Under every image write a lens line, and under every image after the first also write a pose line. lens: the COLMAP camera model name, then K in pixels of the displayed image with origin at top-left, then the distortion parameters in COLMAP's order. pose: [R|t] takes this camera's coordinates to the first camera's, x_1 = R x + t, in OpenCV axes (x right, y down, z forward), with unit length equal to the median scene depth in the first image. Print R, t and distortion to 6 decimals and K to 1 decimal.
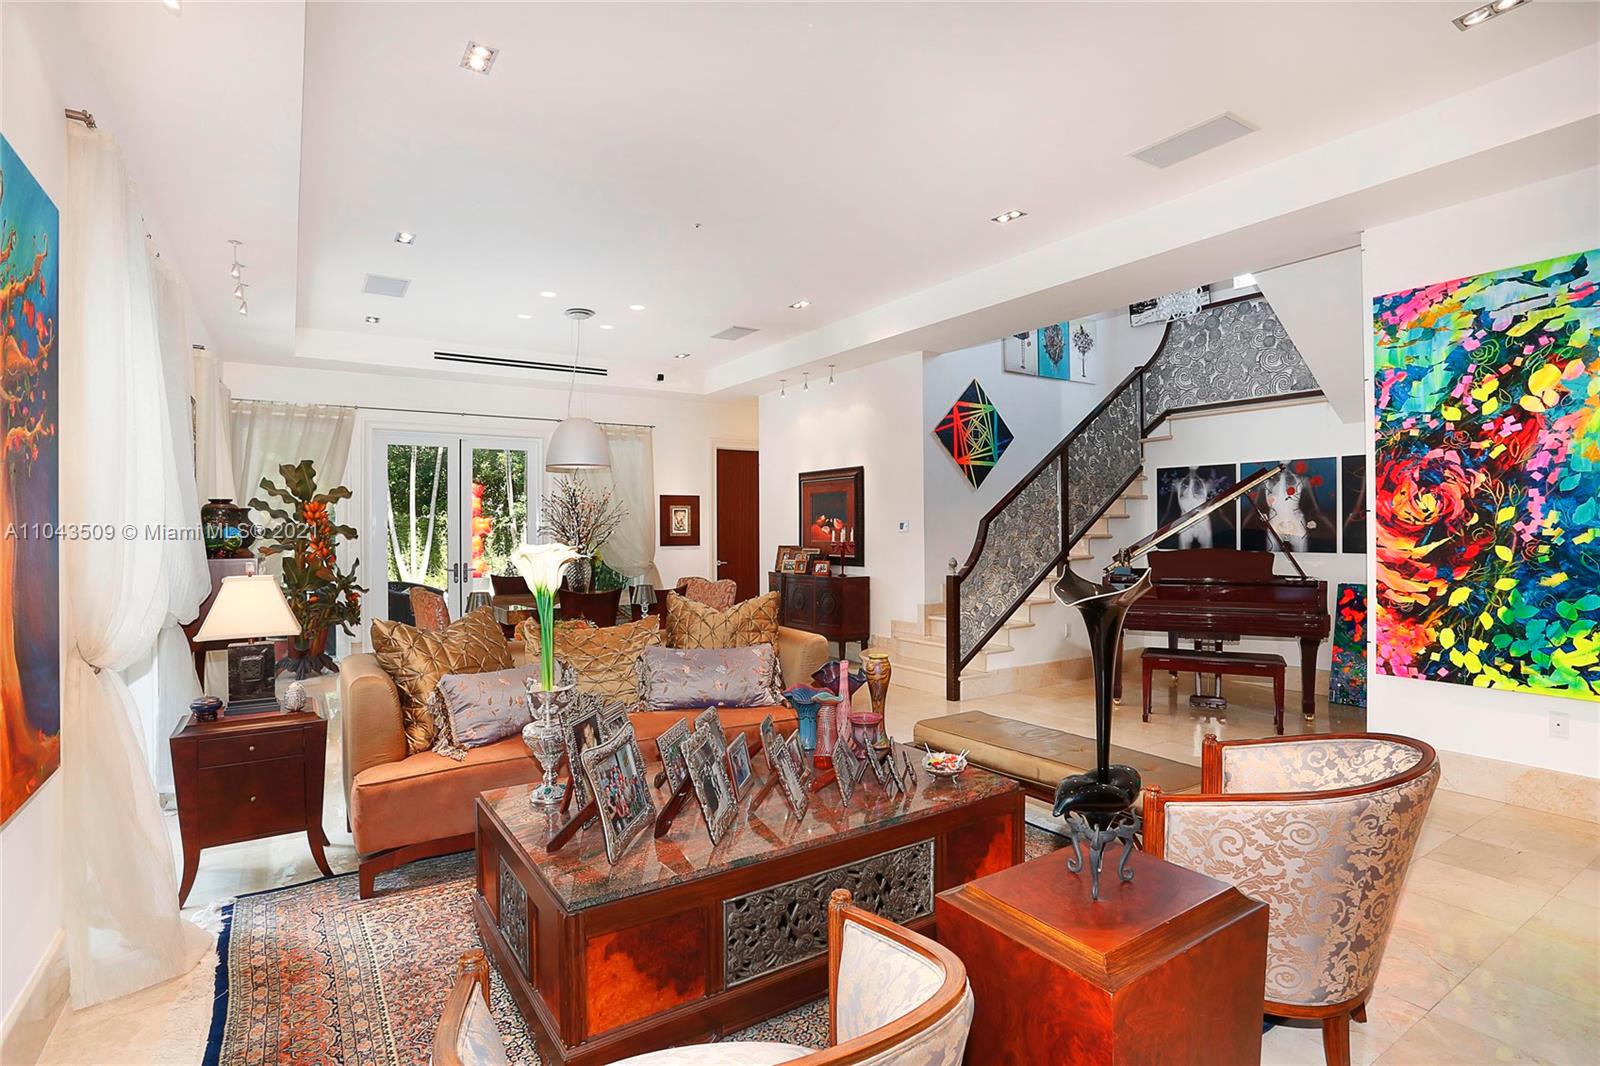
lens RADIAL K [[785.2, 0, 810.0], [0, 785.2, 530.3], [0, 0, 1]] dist [-0.035393, 0.000460]
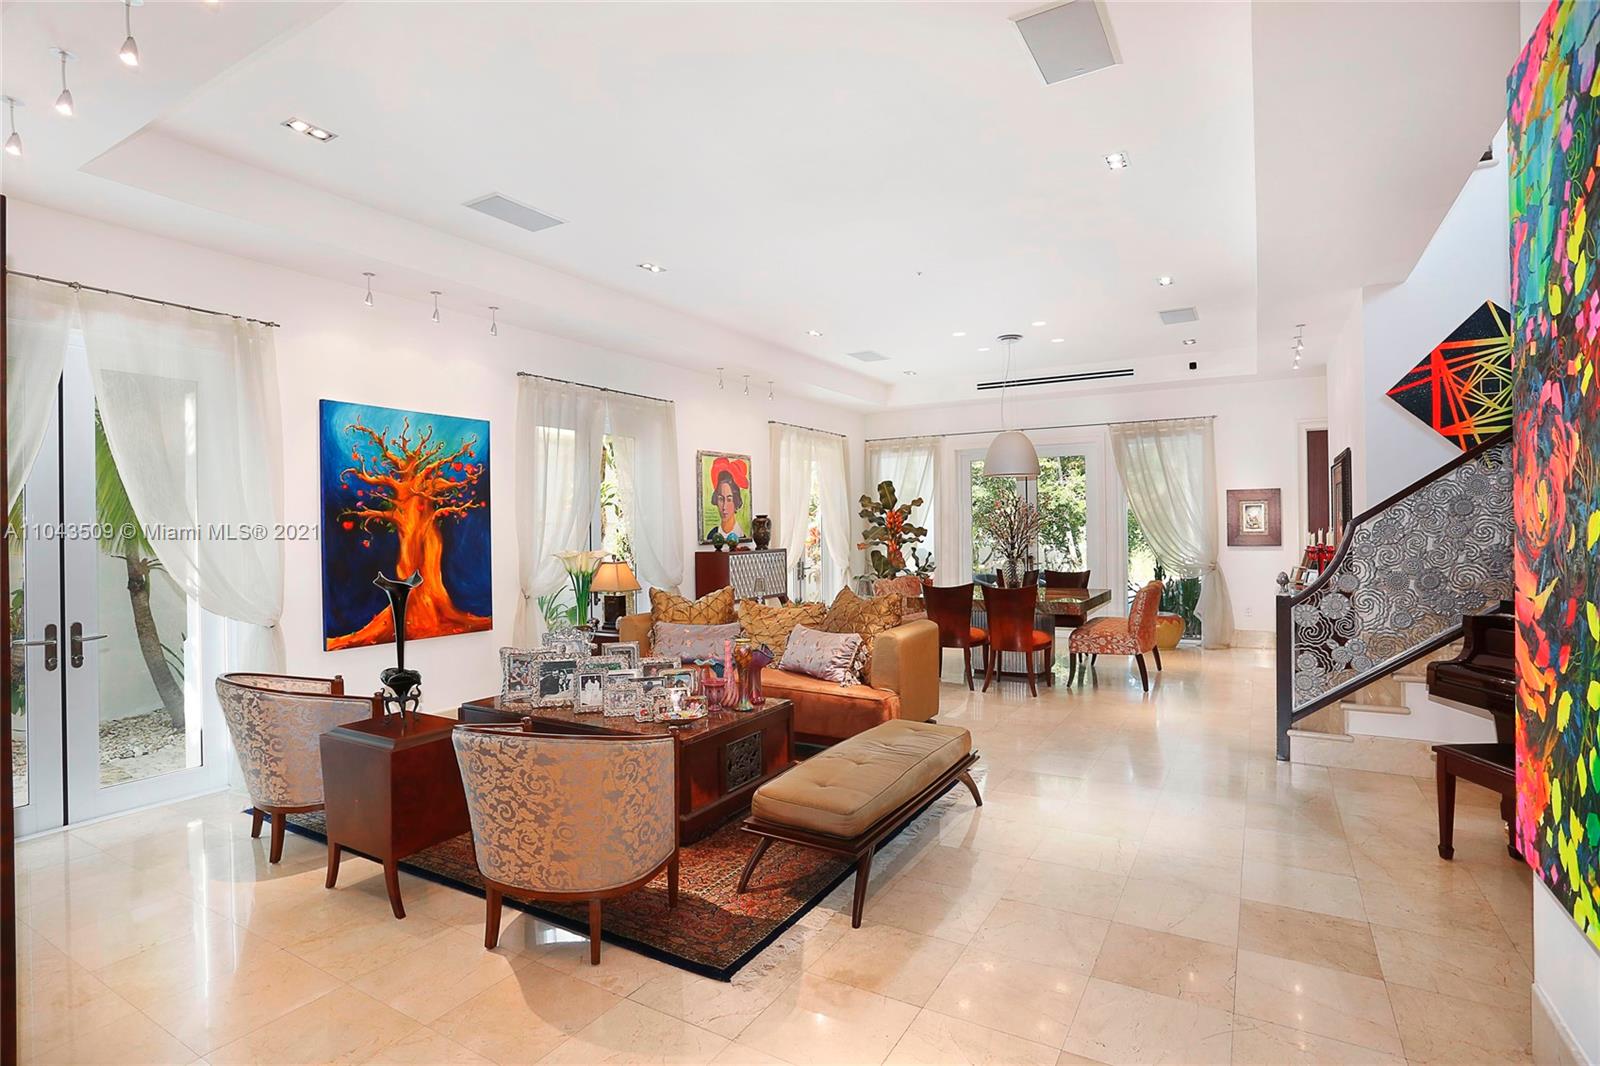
lens RADIAL K [[785.2, 0, 799.8], [0, 785.2, 525.7], [0, 0, 1]] dist [-0.035393, 0.000460]
pose [[0.447211, -0.002106, -0.894426, 0.524041], [0.008323, 0.999964, 0.001807, -0.012479], [0.894390, -0.008252, 0.447213, 0.206499]]
